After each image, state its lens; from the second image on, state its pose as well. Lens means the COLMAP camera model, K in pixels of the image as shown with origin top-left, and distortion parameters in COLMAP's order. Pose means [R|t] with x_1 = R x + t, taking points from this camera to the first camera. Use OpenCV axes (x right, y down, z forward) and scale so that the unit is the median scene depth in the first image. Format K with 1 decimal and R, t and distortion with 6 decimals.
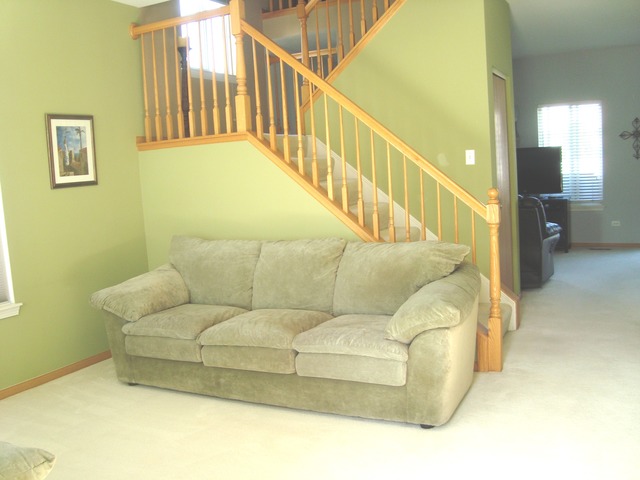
lens RADIAL K [[627.3, 0, 320.0], [0, 627.3, 240.0], [0, 0, 1]] dist [-0.114800, 0.021261]
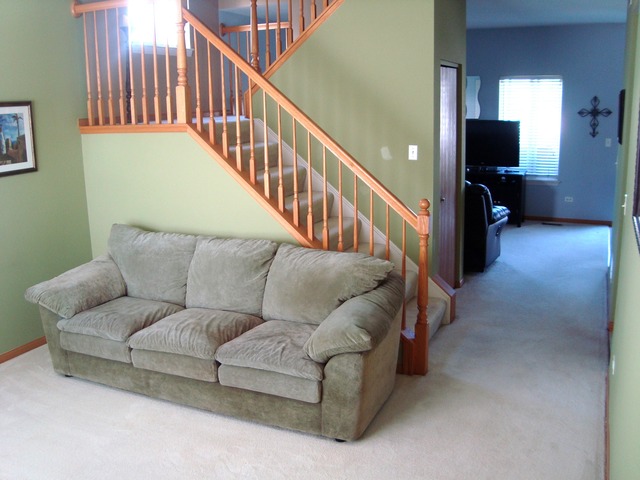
lens RADIAL K [[632.3, 0, 320.0], [0, 632.3, 240.0], [0, 0, 1]] dist [-0.212756, 0.261016]
pose [[0.998540, 0.027627, 0.046426, 0.059310], [-0.031855, 0.995162, 0.092942, -0.097528], [-0.043634, -0.094285, 0.994589, -0.007746]]
